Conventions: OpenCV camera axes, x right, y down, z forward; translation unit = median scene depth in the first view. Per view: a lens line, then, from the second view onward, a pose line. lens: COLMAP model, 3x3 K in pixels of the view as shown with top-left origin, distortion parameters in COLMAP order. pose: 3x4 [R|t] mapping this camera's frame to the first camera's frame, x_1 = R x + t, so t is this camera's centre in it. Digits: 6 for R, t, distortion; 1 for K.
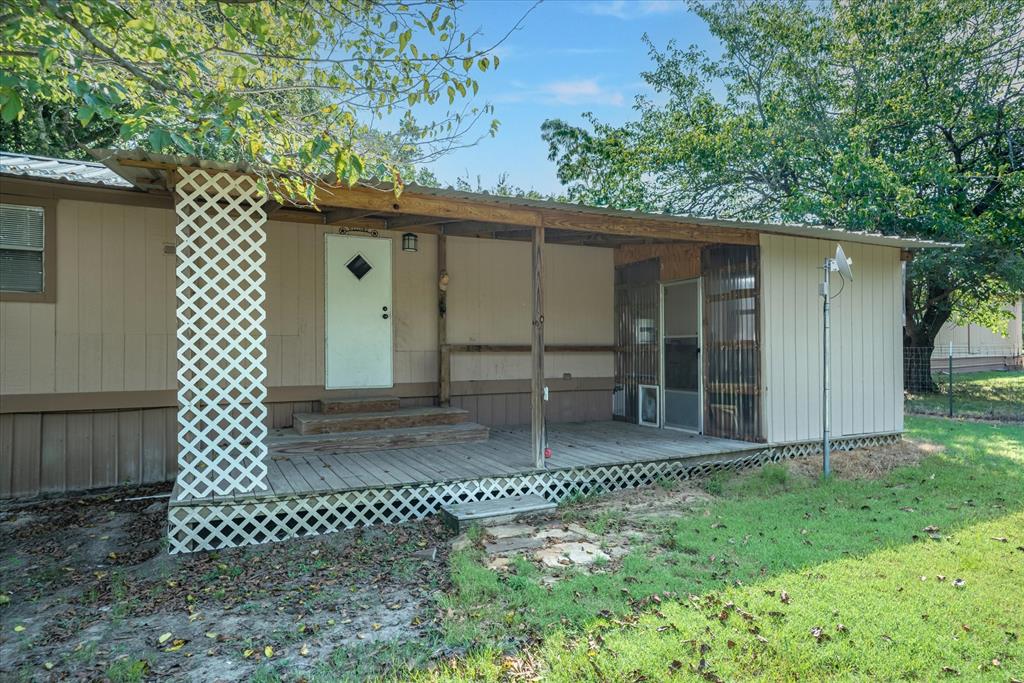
lens RADIAL K [[580.4, 0, 513.7], [0, 580.4, 342.5], [0, 0, 1]] dist [0.004930, 0.000267]
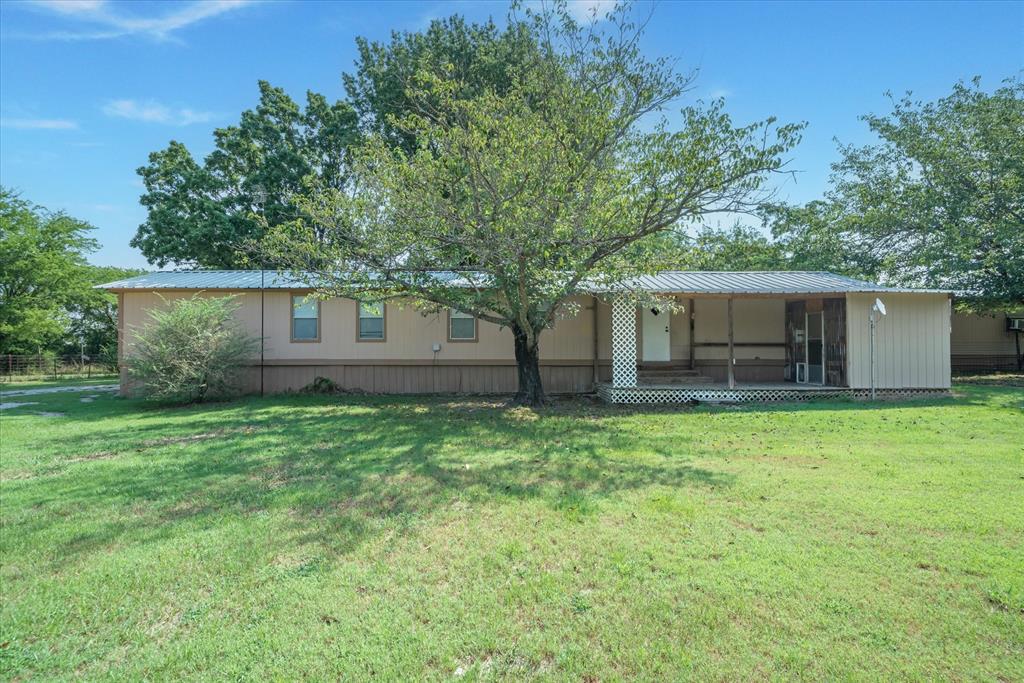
lens RADIAL K [[472.8, 0, 518.8], [0, 472.8, 342.1], [0, 0, 1]] dist [0.002974, 0.000532]
pose [[0.891300, -0.000597, -0.453414, 0.125694], [0.002093, 0.999994, 0.002797, -0.007025], [0.453410, -0.003442, 0.891295, -1.090861]]
